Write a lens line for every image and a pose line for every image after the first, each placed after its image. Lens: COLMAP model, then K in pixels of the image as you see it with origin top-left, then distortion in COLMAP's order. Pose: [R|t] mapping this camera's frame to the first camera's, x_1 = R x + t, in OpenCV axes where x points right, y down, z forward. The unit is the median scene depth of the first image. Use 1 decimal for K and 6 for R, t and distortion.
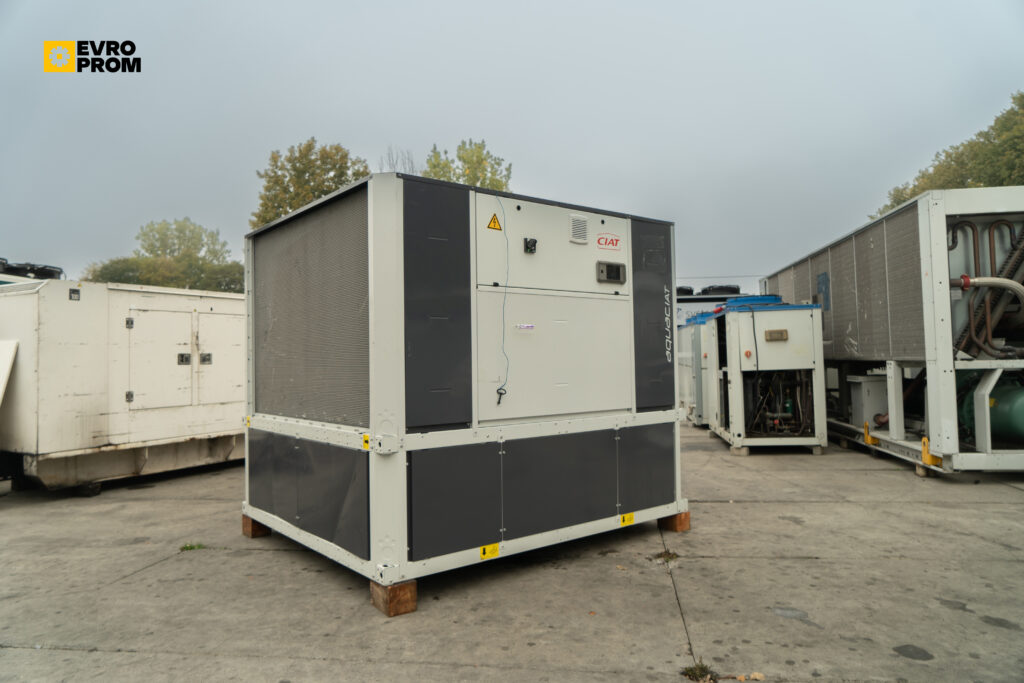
lens RADIAL K [[683.8, 0, 512.0], [0, 683.8, 341.5], [0, 0, 1]] dist [-0.058805, 0.043958]
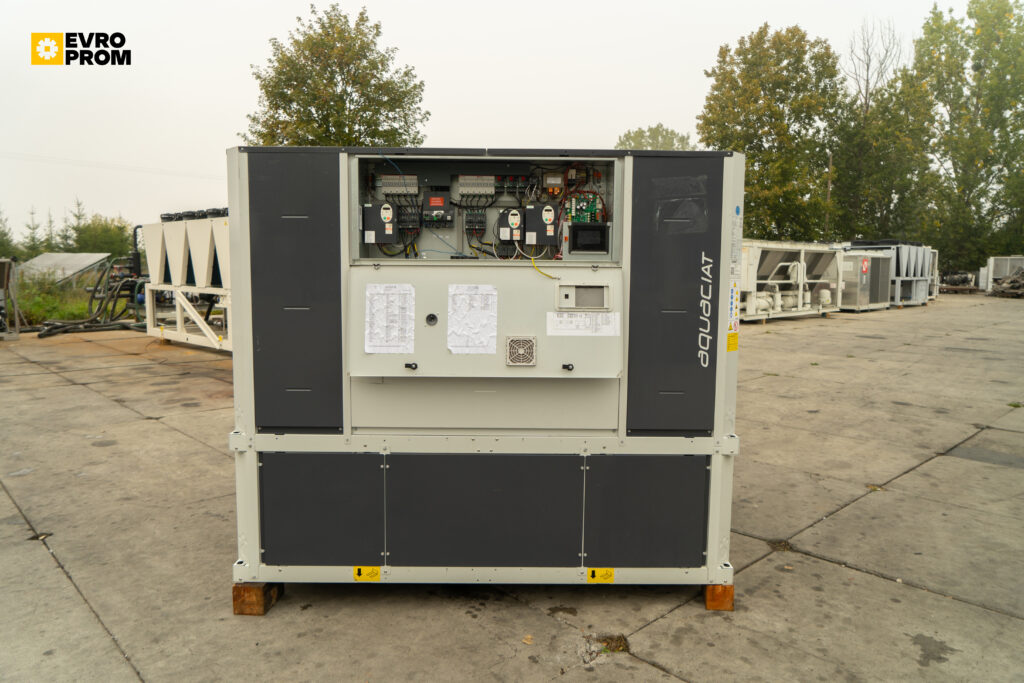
lens RADIAL K [[698.1, 0, 512.0], [0, 698.1, 341.5], [0, 0, 1]] dist [-0.024228, 0.005543]
pose [[0.784449, 0.089778, -0.613661, 0.539063], [-0.004829, 0.990321, 0.138710, -0.095981], [0.620175, -0.105847, 0.777290, 0.379747]]
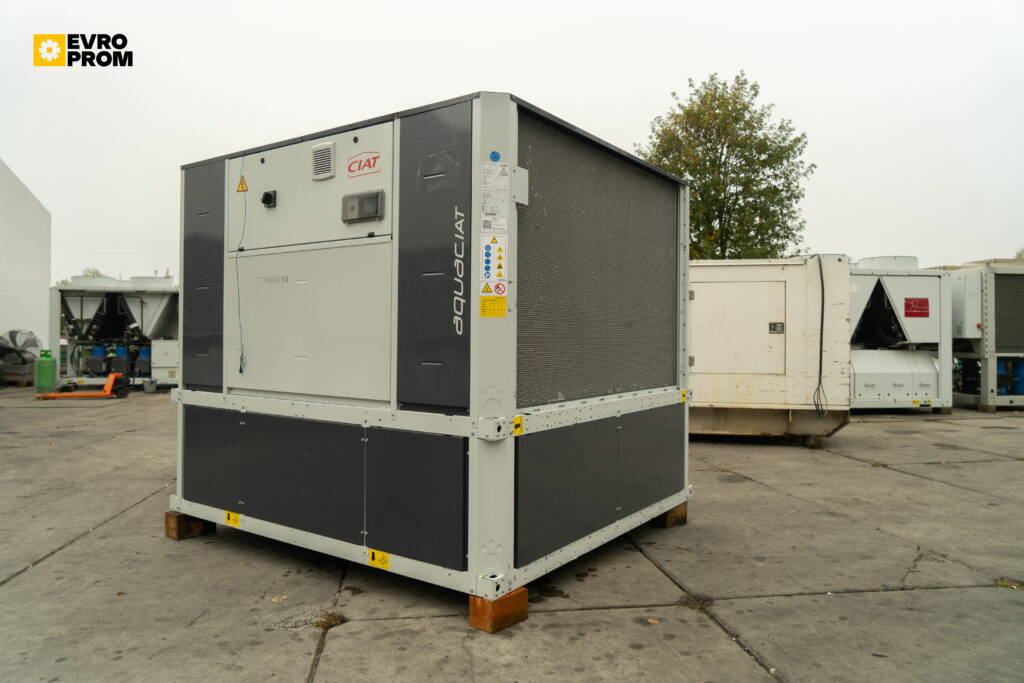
lens RADIAL K [[698.1, 0, 512.0], [0, 698.1, 341.5], [0, 0, 1]] dist [-0.024228, 0.005543]
pose [[0.280340, 0.025107, -0.959572, 0.890218], [0.014606, 0.999431, 0.030417, 0.019416], [0.959790, -0.022543, 0.279813, 0.941280]]
